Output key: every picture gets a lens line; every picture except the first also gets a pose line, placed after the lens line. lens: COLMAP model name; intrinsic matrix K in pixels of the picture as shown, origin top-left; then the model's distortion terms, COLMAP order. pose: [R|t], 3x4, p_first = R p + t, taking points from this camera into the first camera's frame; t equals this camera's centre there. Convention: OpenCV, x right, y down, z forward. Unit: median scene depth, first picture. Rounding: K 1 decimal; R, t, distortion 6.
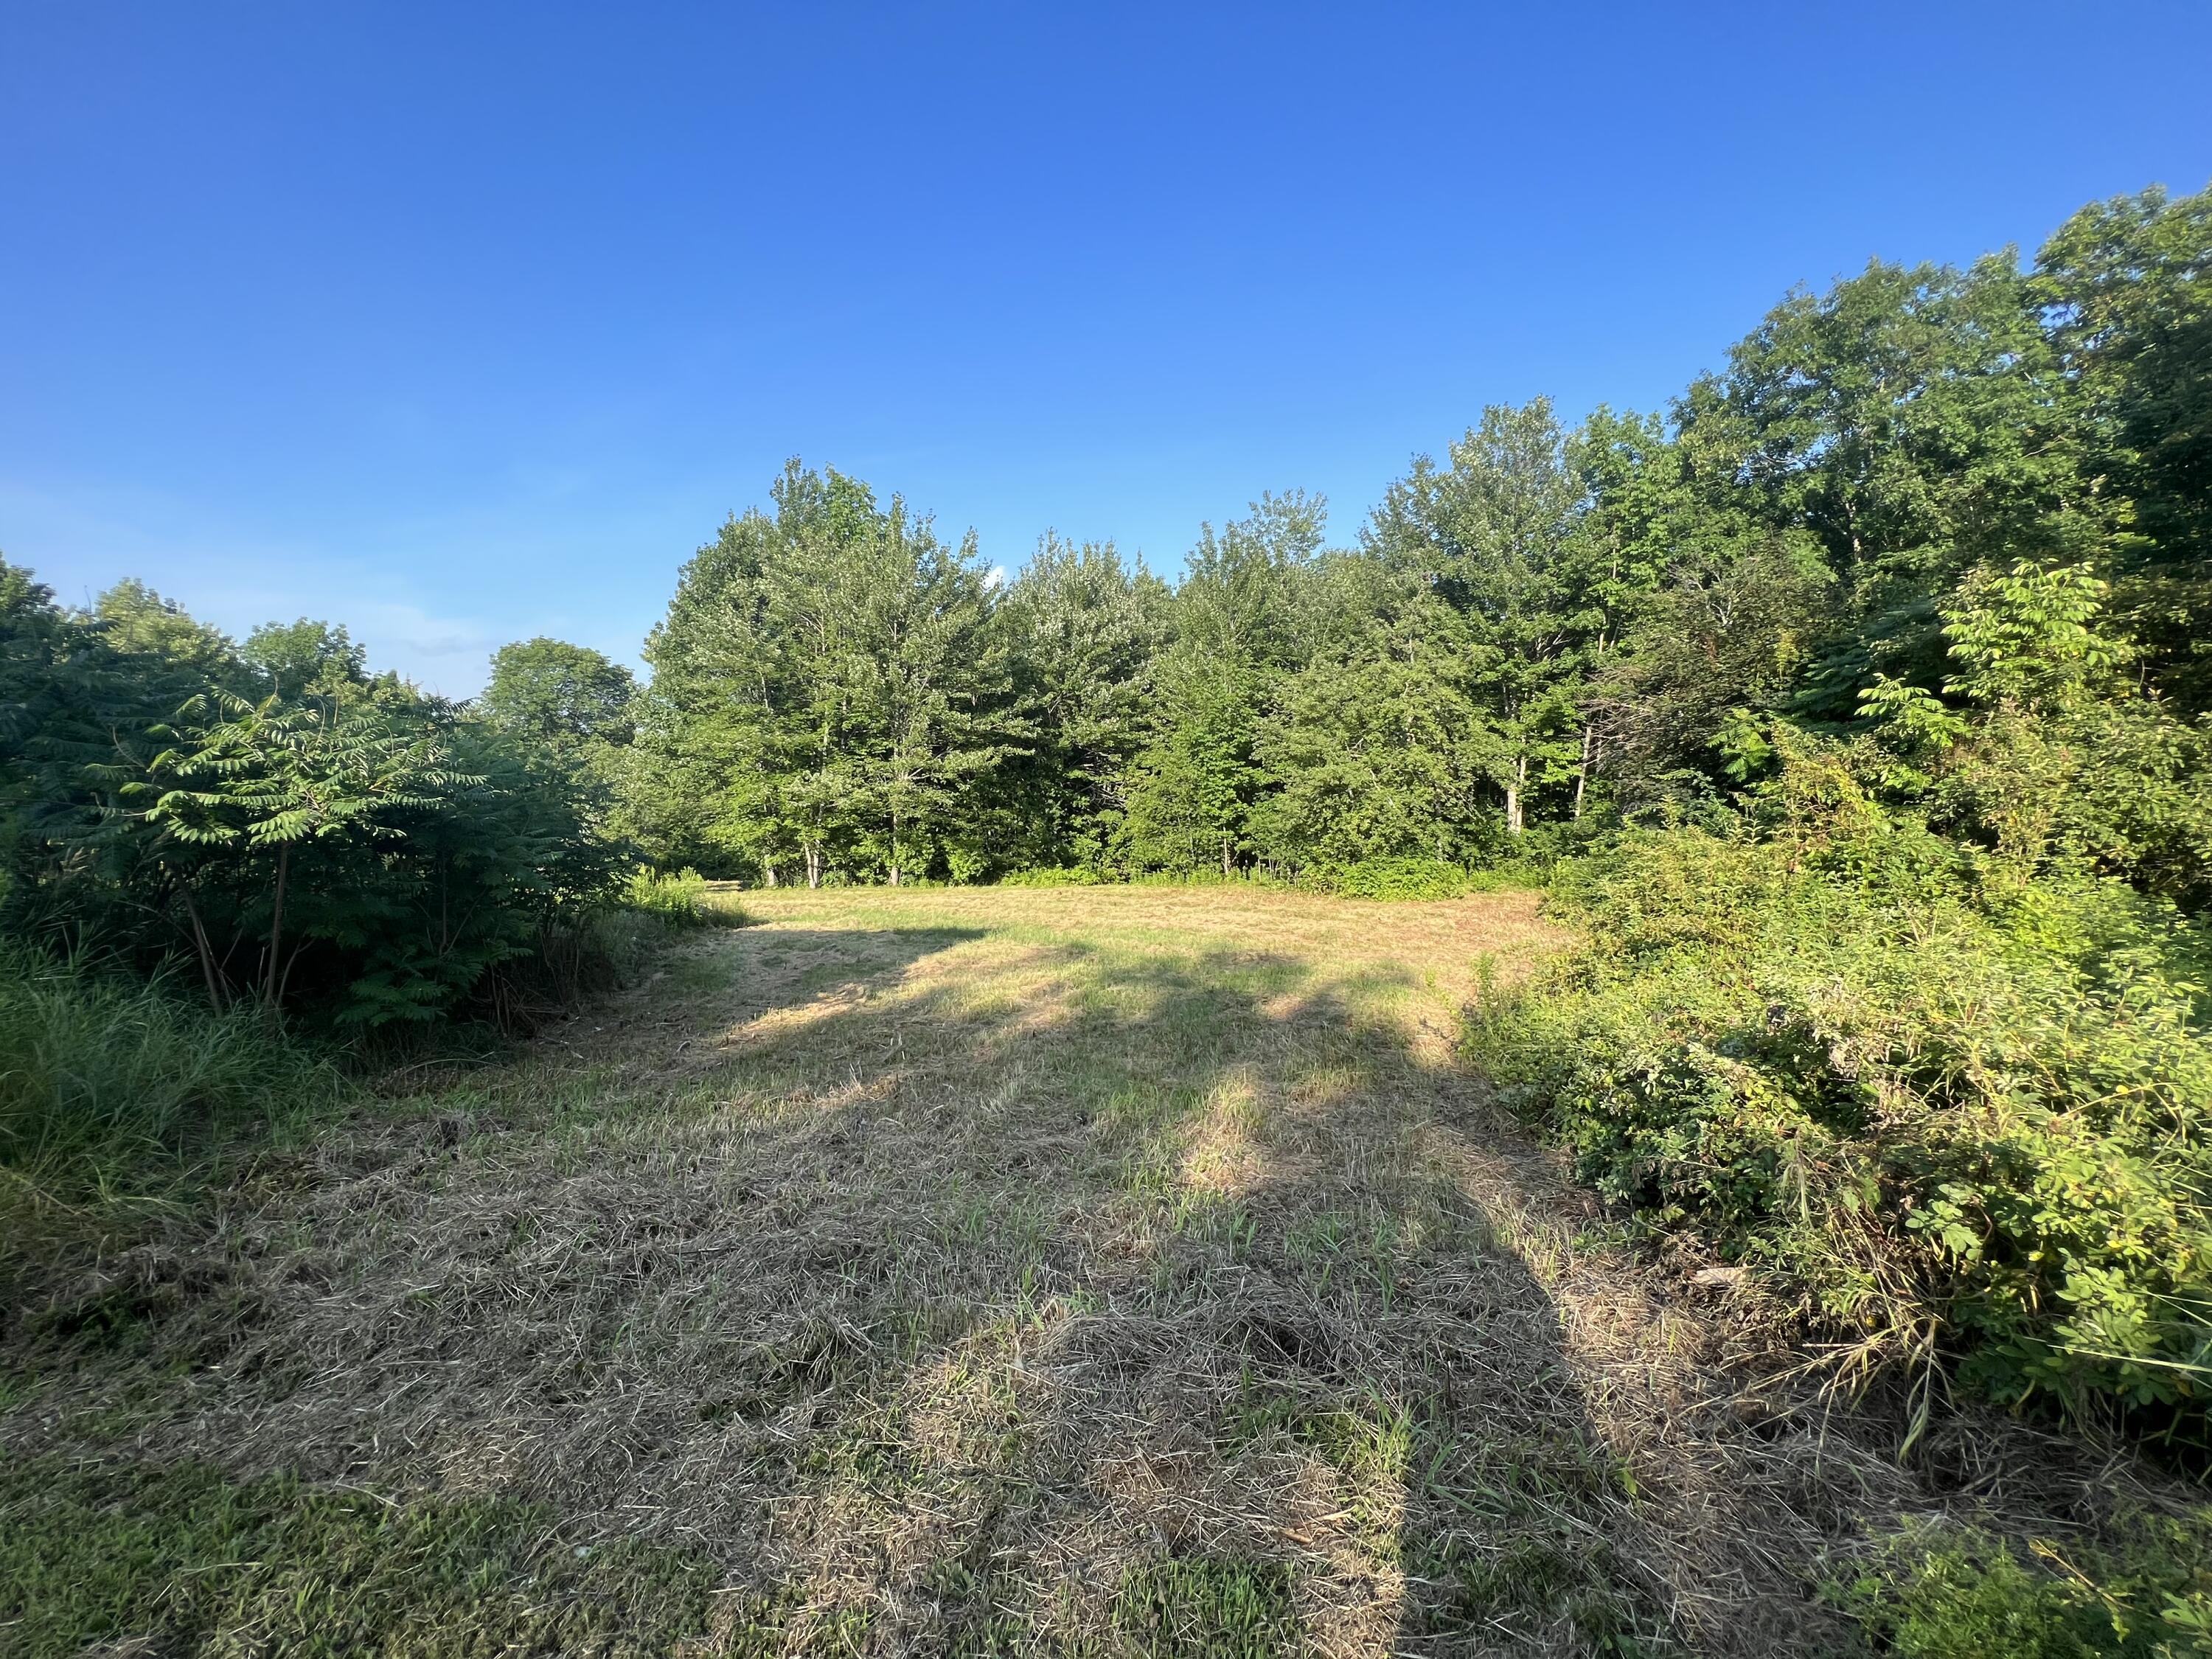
lens RADIAL K [[890.6, 0, 1103.3], [0, 890.6, 826.7], [0, 0, 1]] dist [-0.000029, 0.000005]
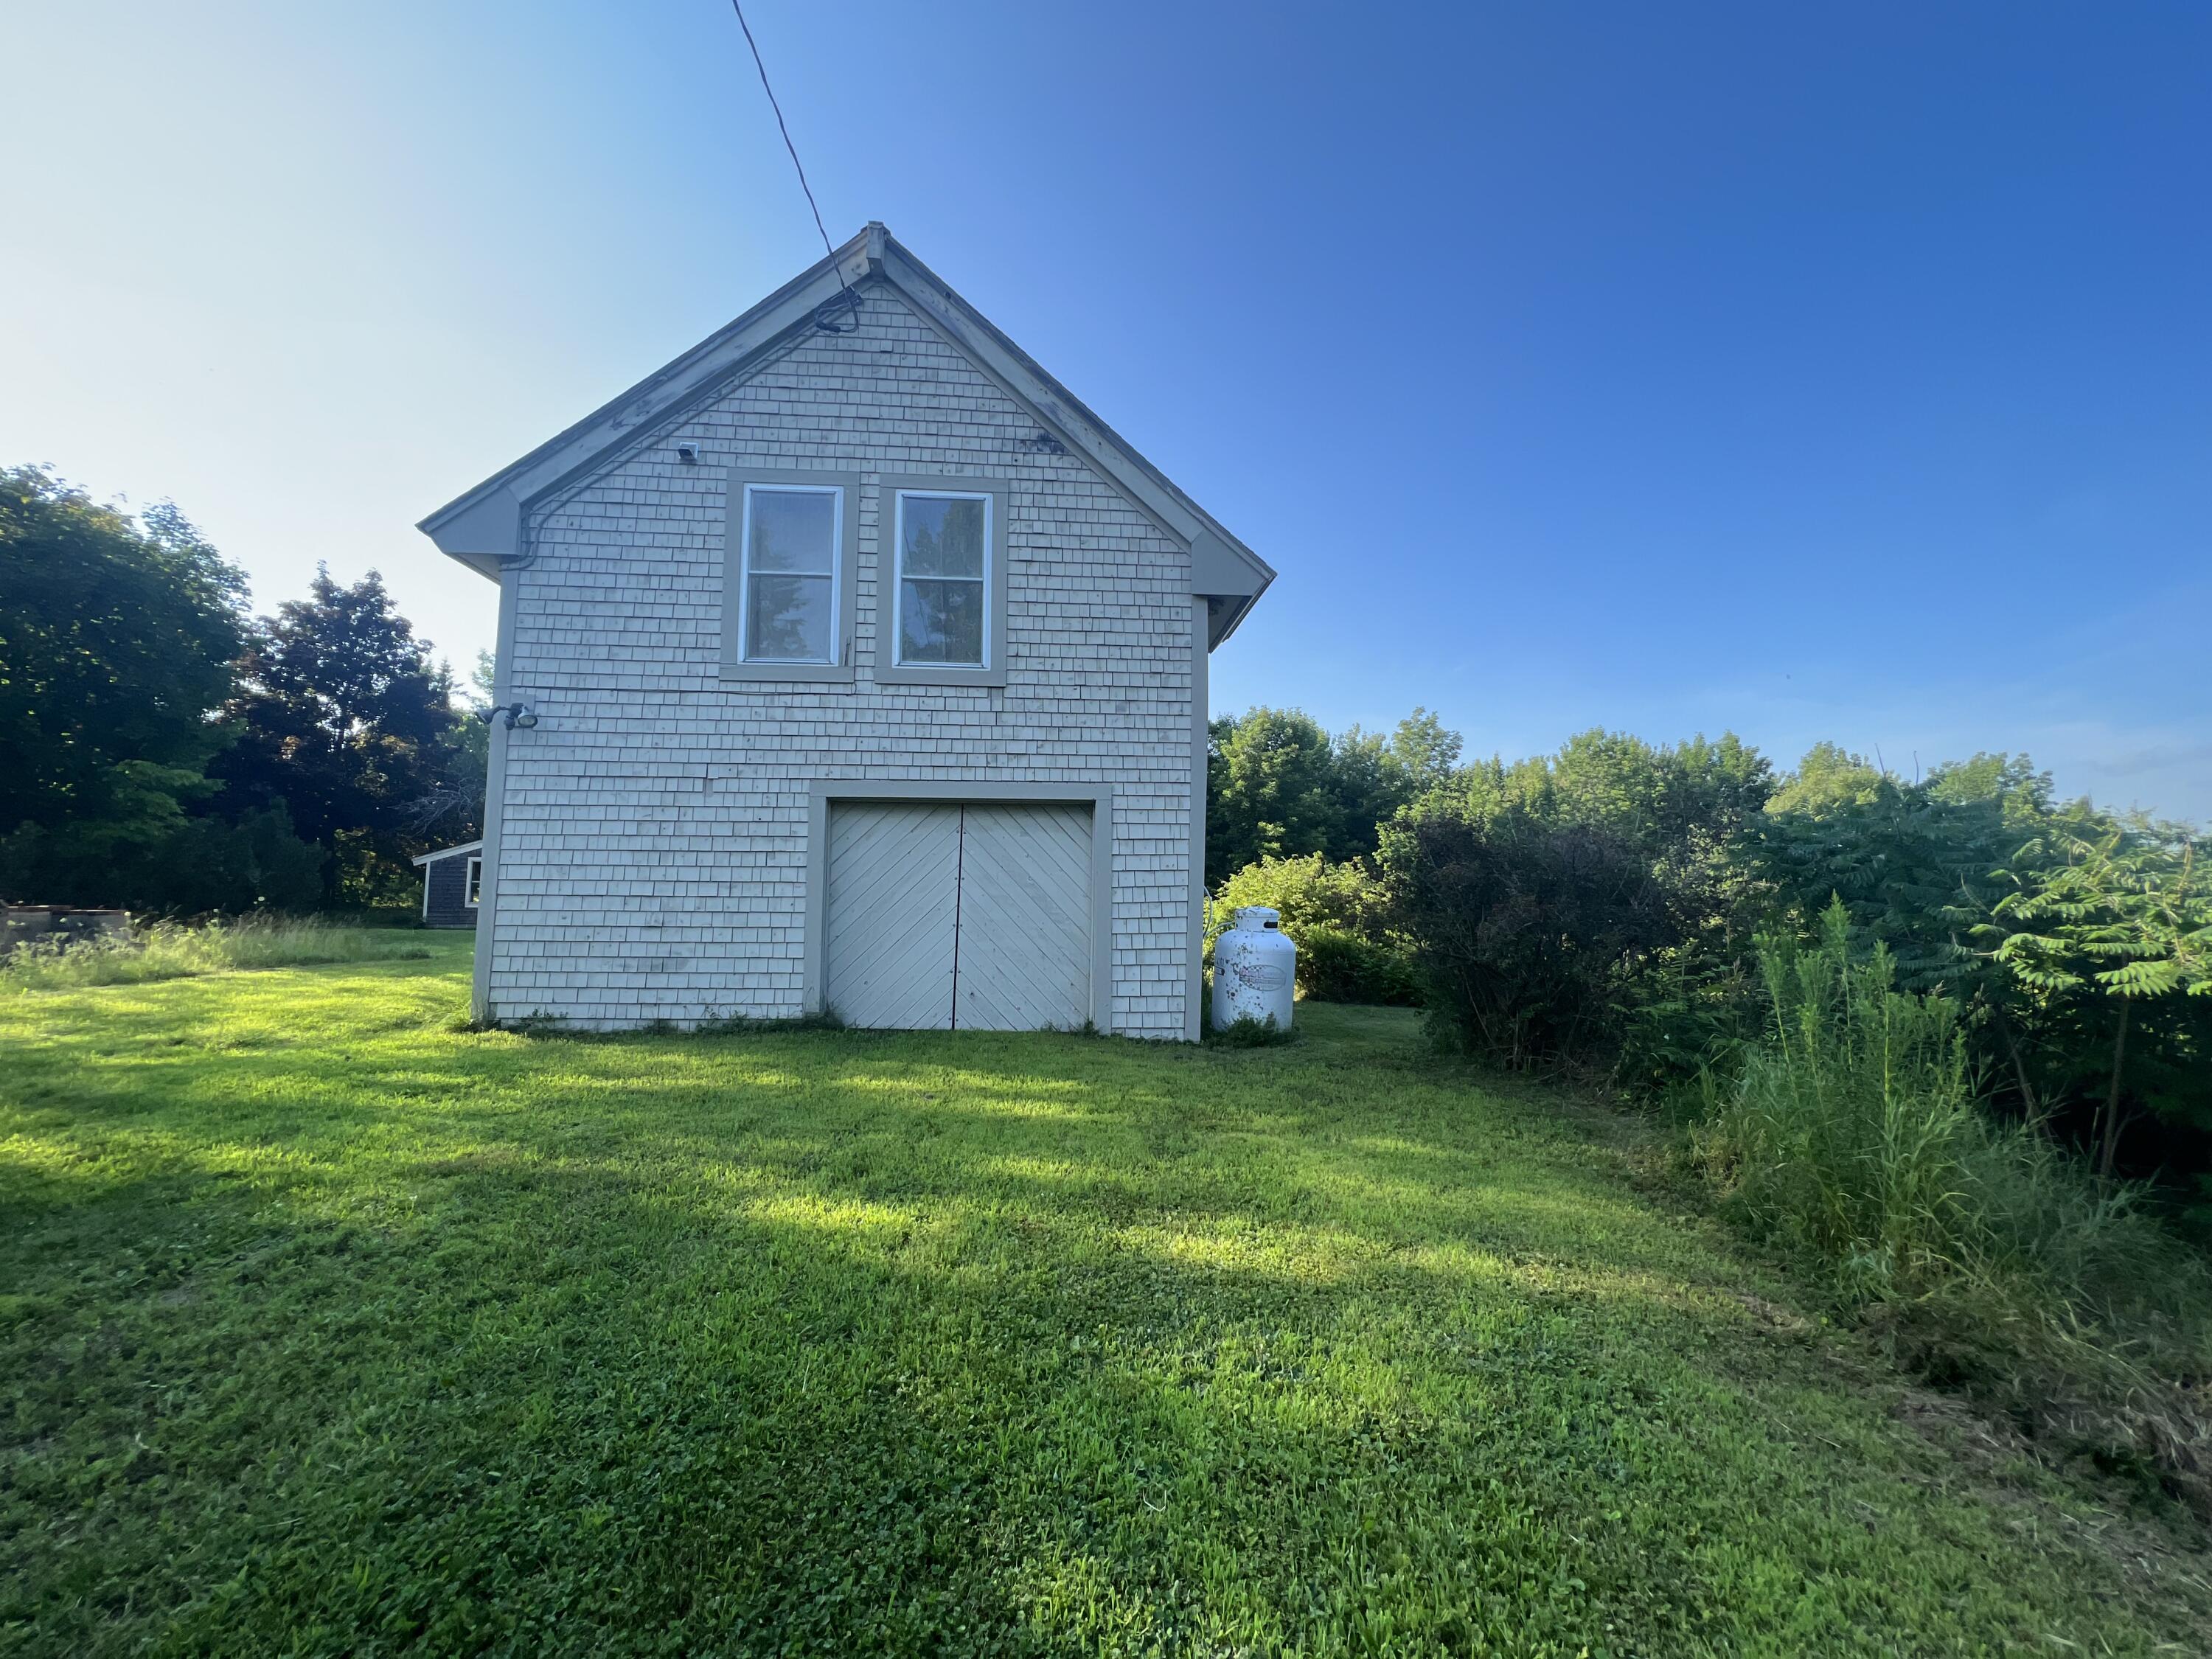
lens RADIAL K [[890.6, 0, 1102.2], [0, 890.6, 831.6], [0, 0, 1]] dist [-0.000029, 0.000005]
pose [[0.066109, -0.063909, -0.995764, -0.076874], [-0.085812, 0.993885, -0.069485, 0.004777], [0.994116, 0.090042, 0.060220, -0.120349]]
